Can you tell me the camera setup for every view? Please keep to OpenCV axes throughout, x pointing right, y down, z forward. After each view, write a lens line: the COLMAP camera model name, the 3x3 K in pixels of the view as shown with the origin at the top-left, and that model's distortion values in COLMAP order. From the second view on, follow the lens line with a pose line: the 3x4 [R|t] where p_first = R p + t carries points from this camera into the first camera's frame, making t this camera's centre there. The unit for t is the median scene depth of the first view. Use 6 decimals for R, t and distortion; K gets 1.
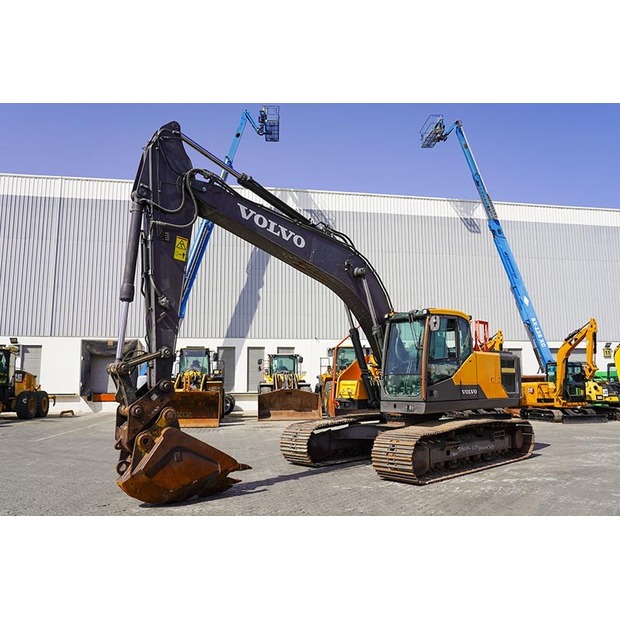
lens RADIAL K [[497.7, 0, 310.0], [0, 497.7, 310.0], [0, 0, 1]] dist [-0.007349, -0.002081]
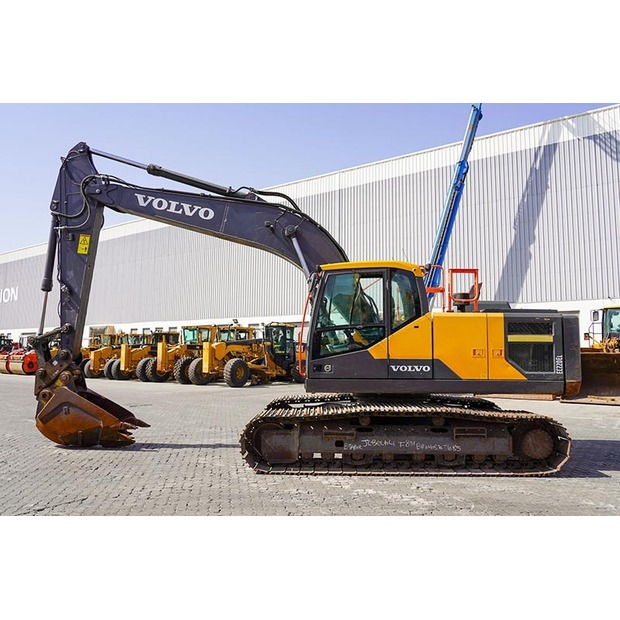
lens RADIAL K [[503.0, 0, 297.3], [0, 503.0, 291.9], [0, 0, 1]] dist [-0.019766, -0.002775]
pose [[0.704602, -0.076986, -0.705414, 0.758651], [0.092839, 0.995554, -0.015918, 0.049531], [0.703503, -0.054274, 0.708617, 0.372670]]
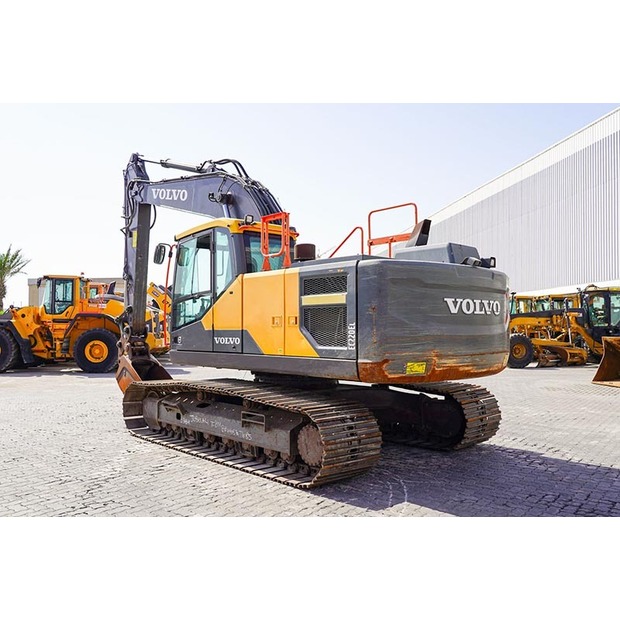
lens RADIAL K [[554.4, 0, 295.6], [0, 554.4, 312.3], [0, 0, 1]] dist [-0.013237, -0.004296]
pose [[-0.032921, -0.027832, -0.999070, 1.063045], [0.150948, 0.988007, -0.032497, 0.170009], [0.987993, -0.151877, -0.028325, 1.147439]]
